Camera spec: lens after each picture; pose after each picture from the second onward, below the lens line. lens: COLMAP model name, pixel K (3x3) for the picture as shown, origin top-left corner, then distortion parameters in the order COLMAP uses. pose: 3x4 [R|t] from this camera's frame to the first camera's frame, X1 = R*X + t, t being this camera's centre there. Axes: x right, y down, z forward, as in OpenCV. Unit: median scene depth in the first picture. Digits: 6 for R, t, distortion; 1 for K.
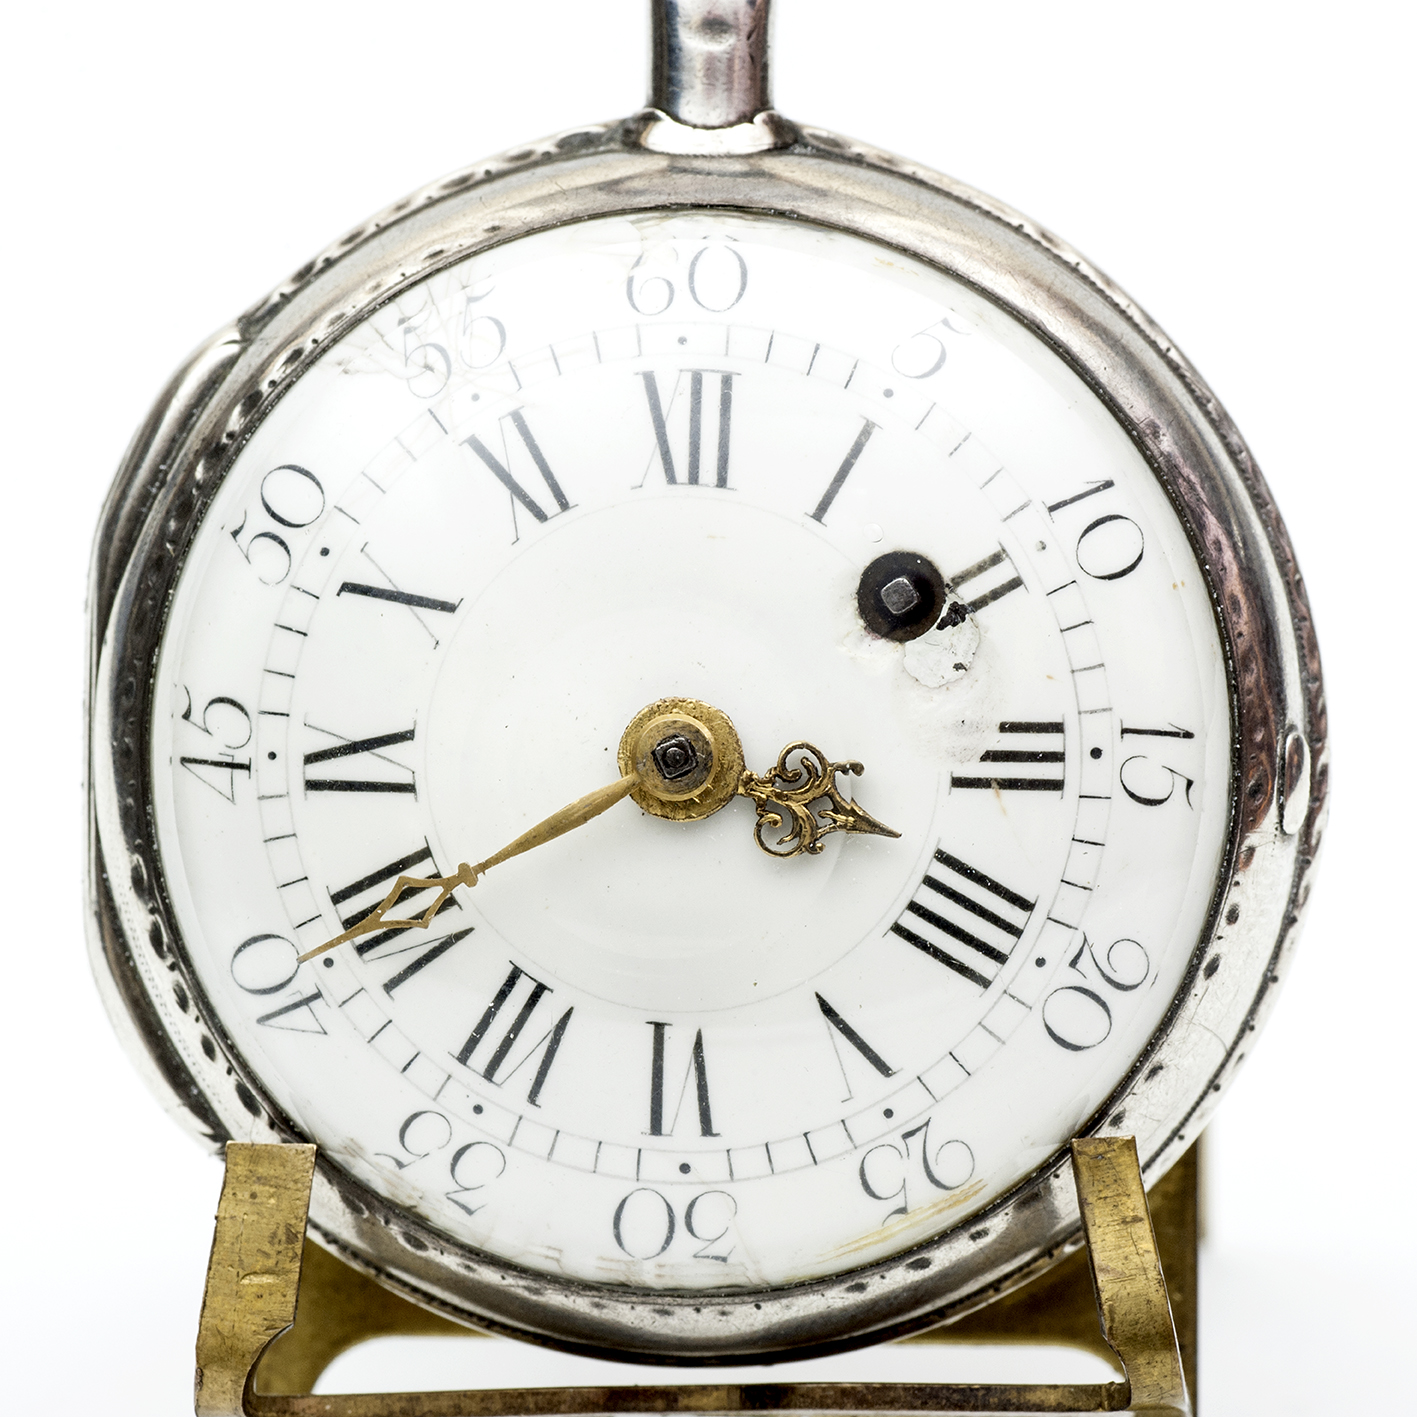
lens RADIAL K [[8162.3, 0, 708.1], [0, 8162.3, 706.3], [0, 0, 1]] dist [-0.143422, 0.000000]
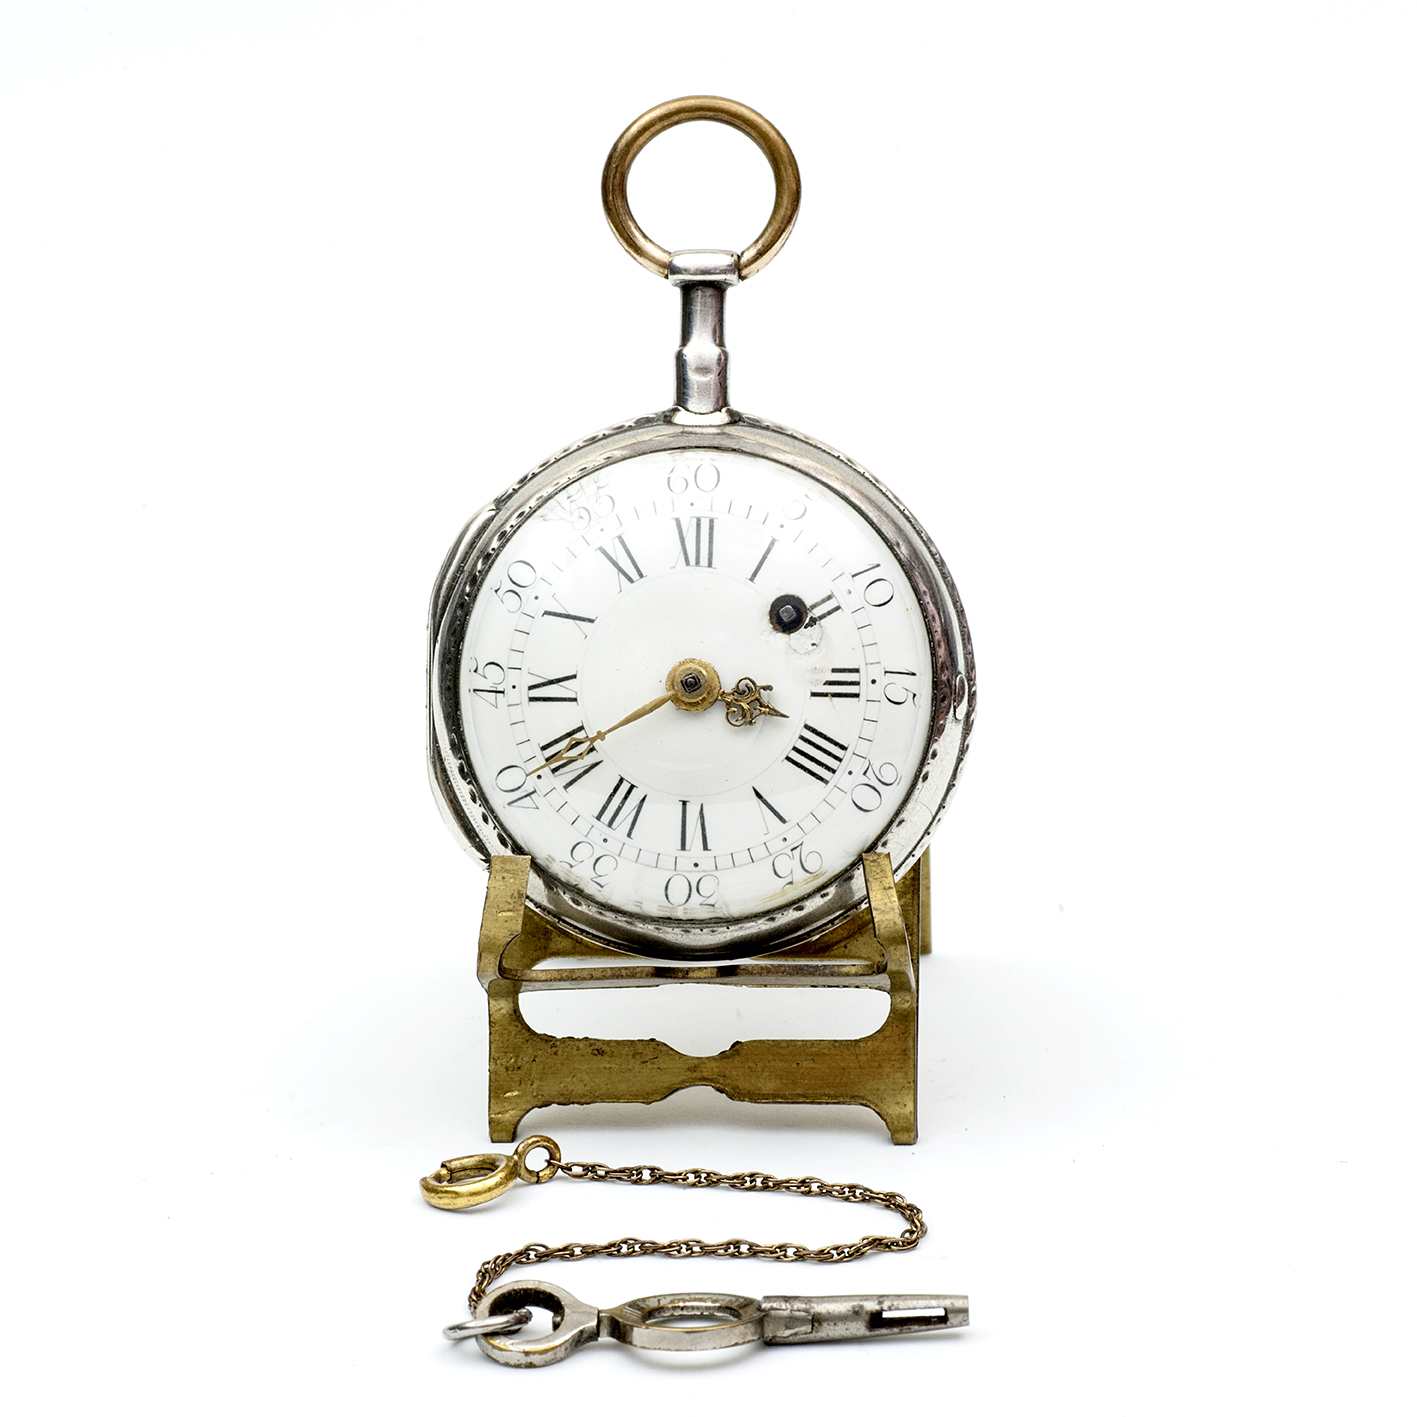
lens RADIAL K [[8162.3, 0, 708.4], [0, 8162.3, 708.4], [0, 0, 1]] dist [-0.143422, 0.000000]
pose [[0.999700, -0.006934, 0.023501, -0.052721], [0.008717, 0.997021, -0.076641, 0.187907], [-0.022899, 0.076823, 0.996782, -1.280988]]
